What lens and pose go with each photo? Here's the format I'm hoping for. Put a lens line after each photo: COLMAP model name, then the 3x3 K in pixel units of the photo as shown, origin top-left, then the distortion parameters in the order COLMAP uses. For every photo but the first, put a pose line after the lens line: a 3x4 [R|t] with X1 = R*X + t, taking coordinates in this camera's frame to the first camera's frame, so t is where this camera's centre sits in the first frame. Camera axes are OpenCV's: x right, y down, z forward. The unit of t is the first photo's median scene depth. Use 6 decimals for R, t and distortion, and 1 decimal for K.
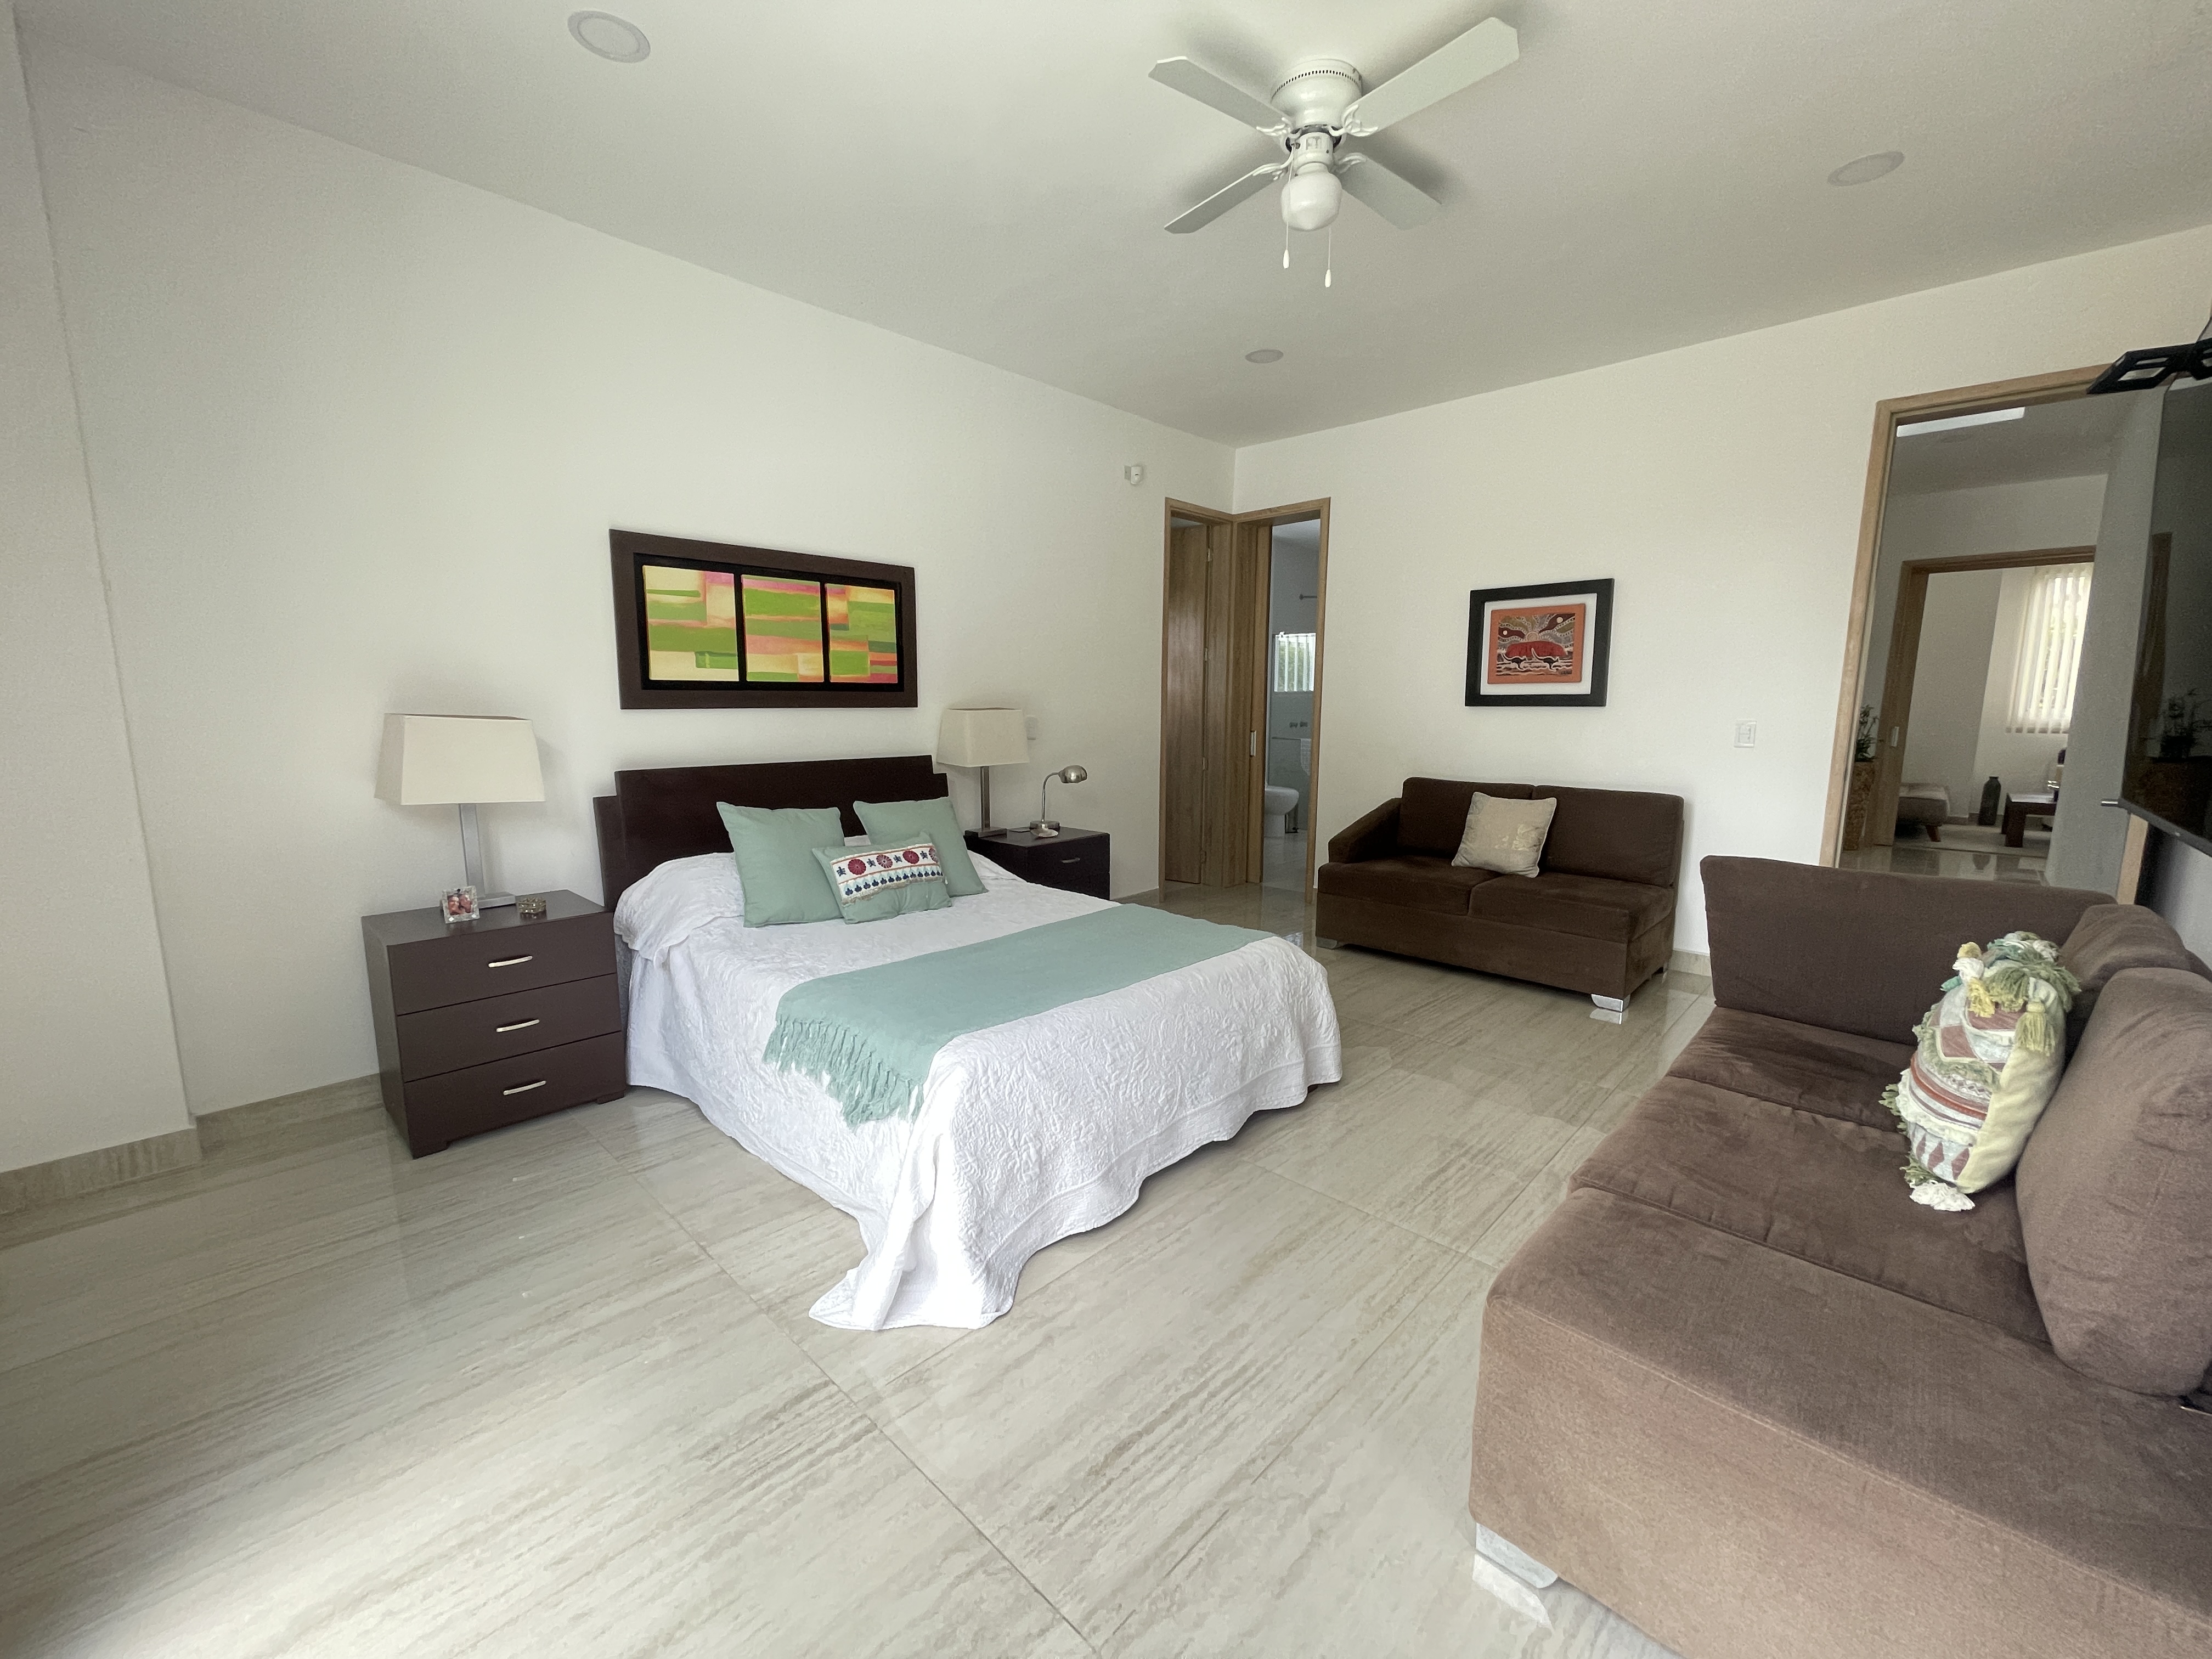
lens RADIAL K [[886.2, 0, 1105.2], [0, 886.2, 832.0], [0, 0, 1]] dist [-0.001742, -0.000163]
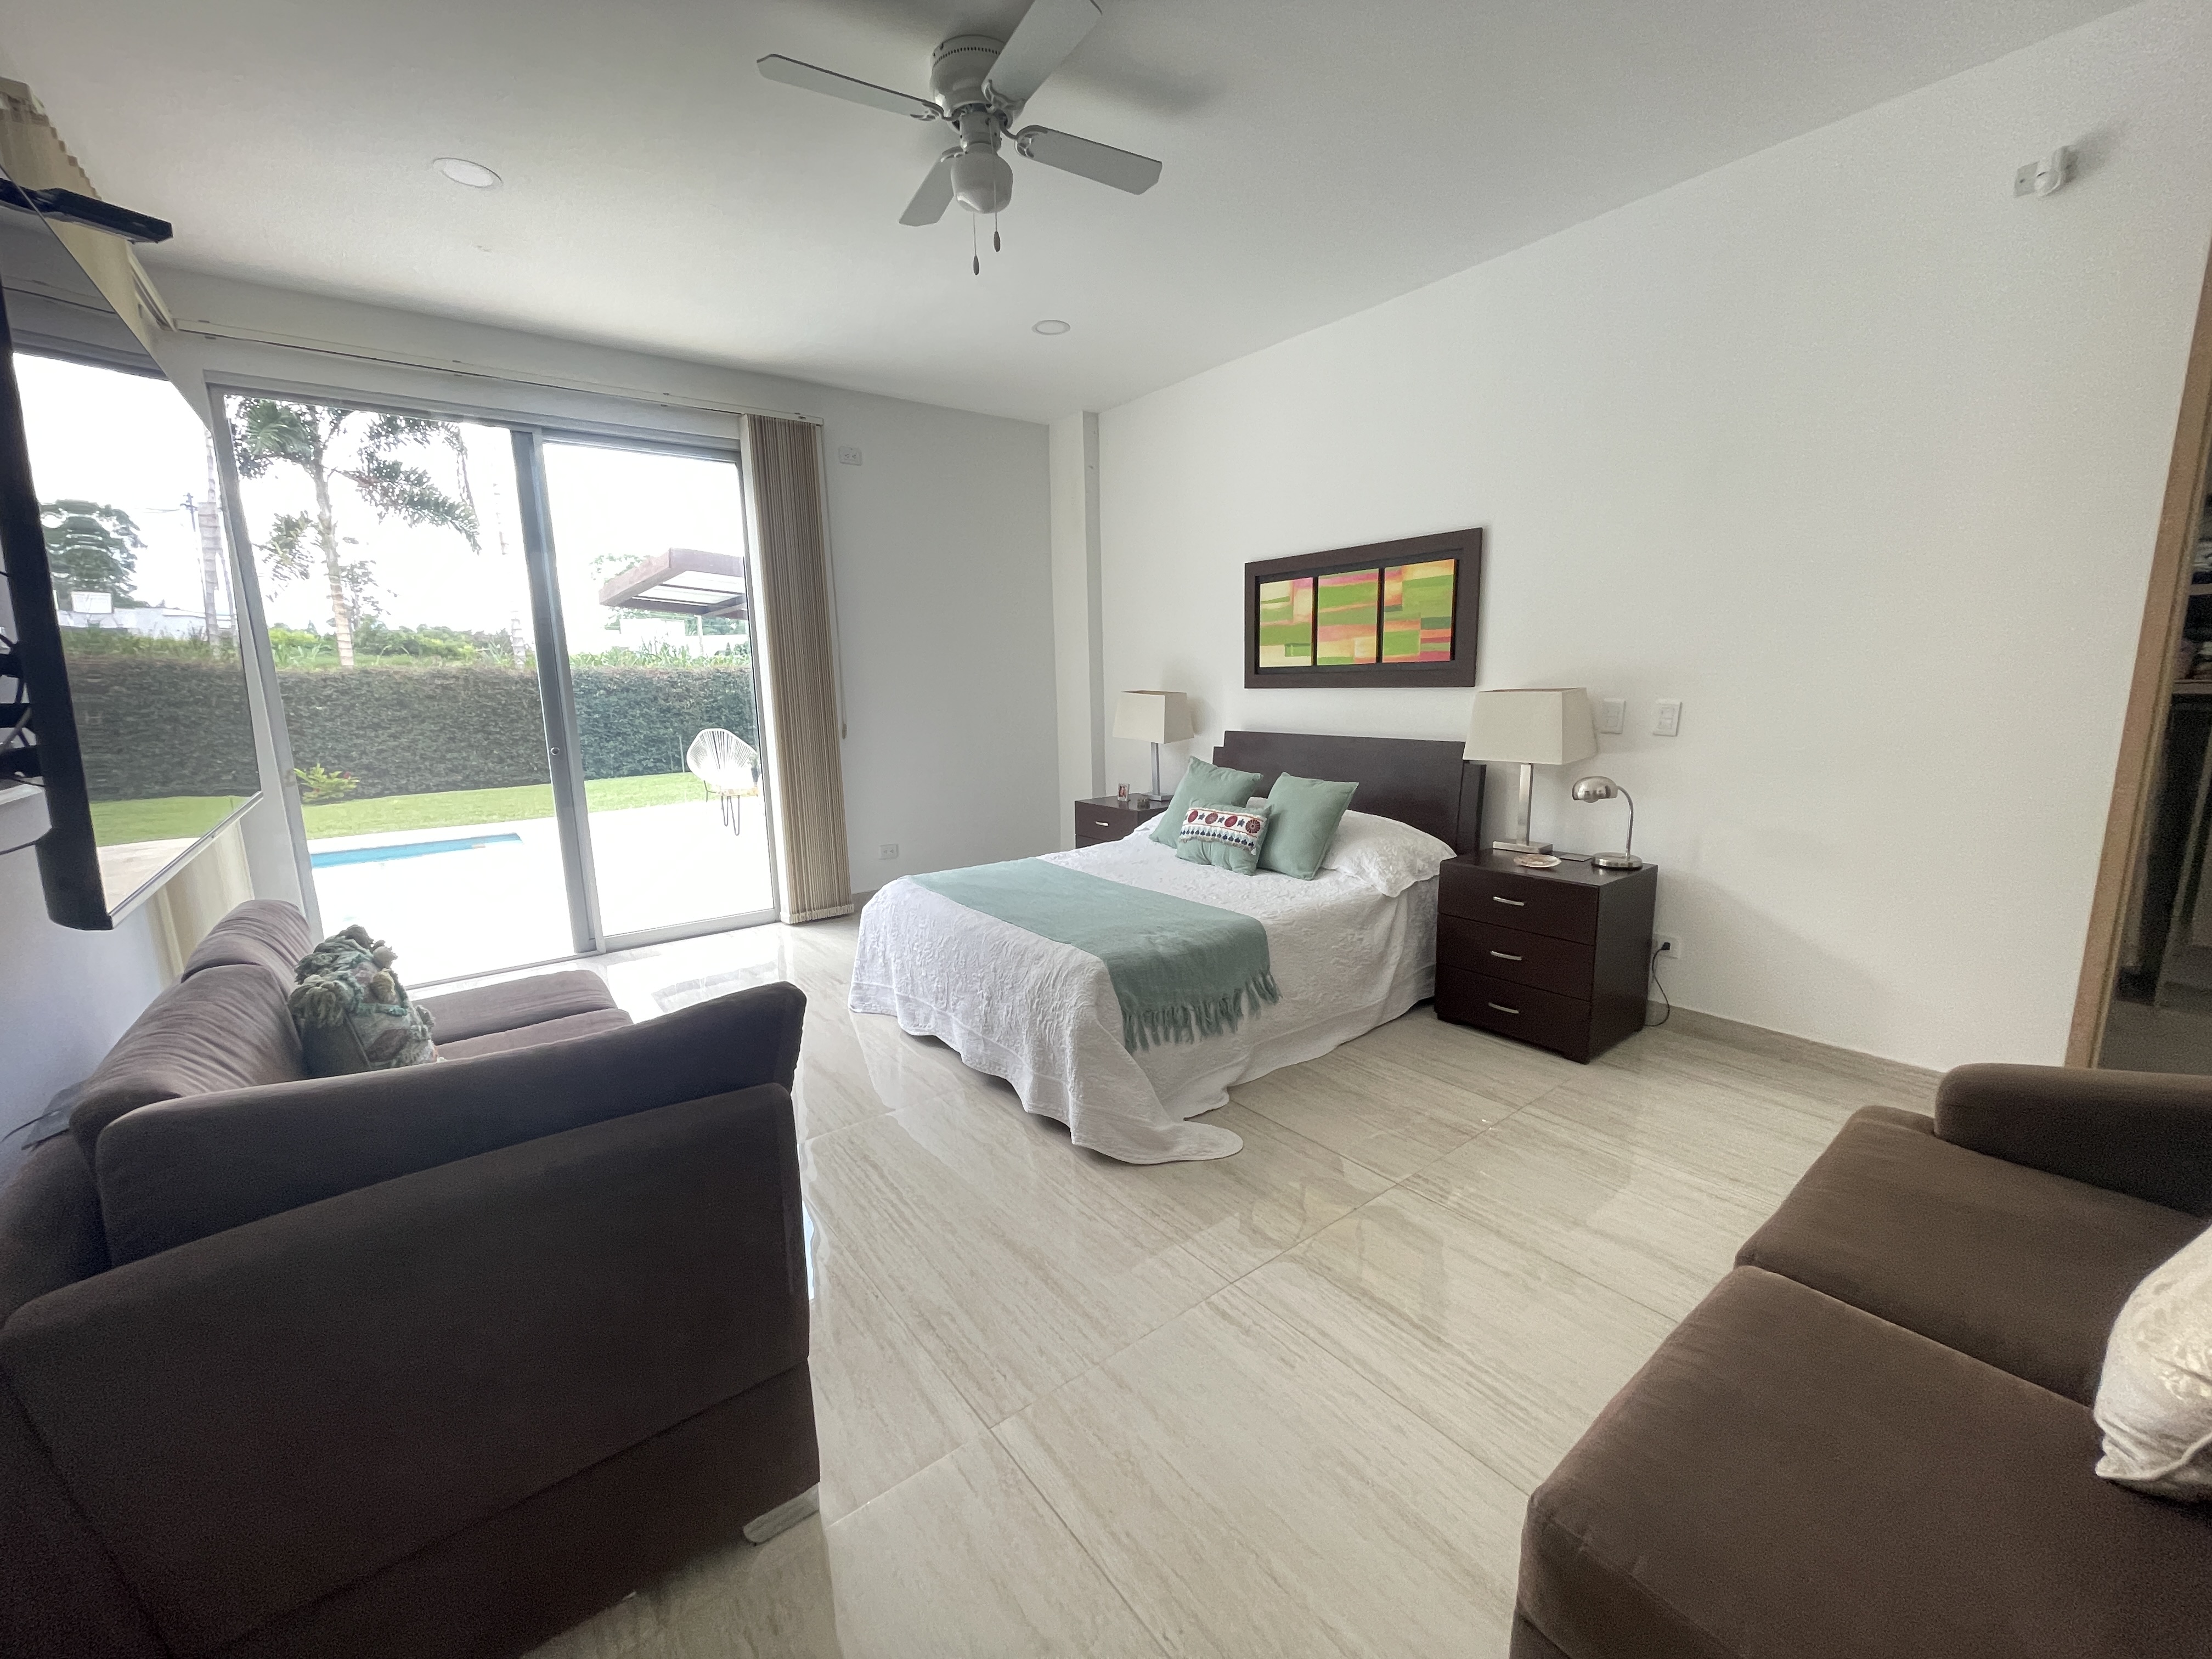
lens RADIAL K [[886.2, 0, 1105.2], [0, 886.2, 832.0], [0, 0, 1]] dist [-0.001742, -0.000163]
pose [[-0.136764, 0.170881, -0.975754, 0.814565], [-0.125730, 0.974049, 0.188205, -0.135035], [0.982592, 0.148421, -0.111730, 0.853842]]
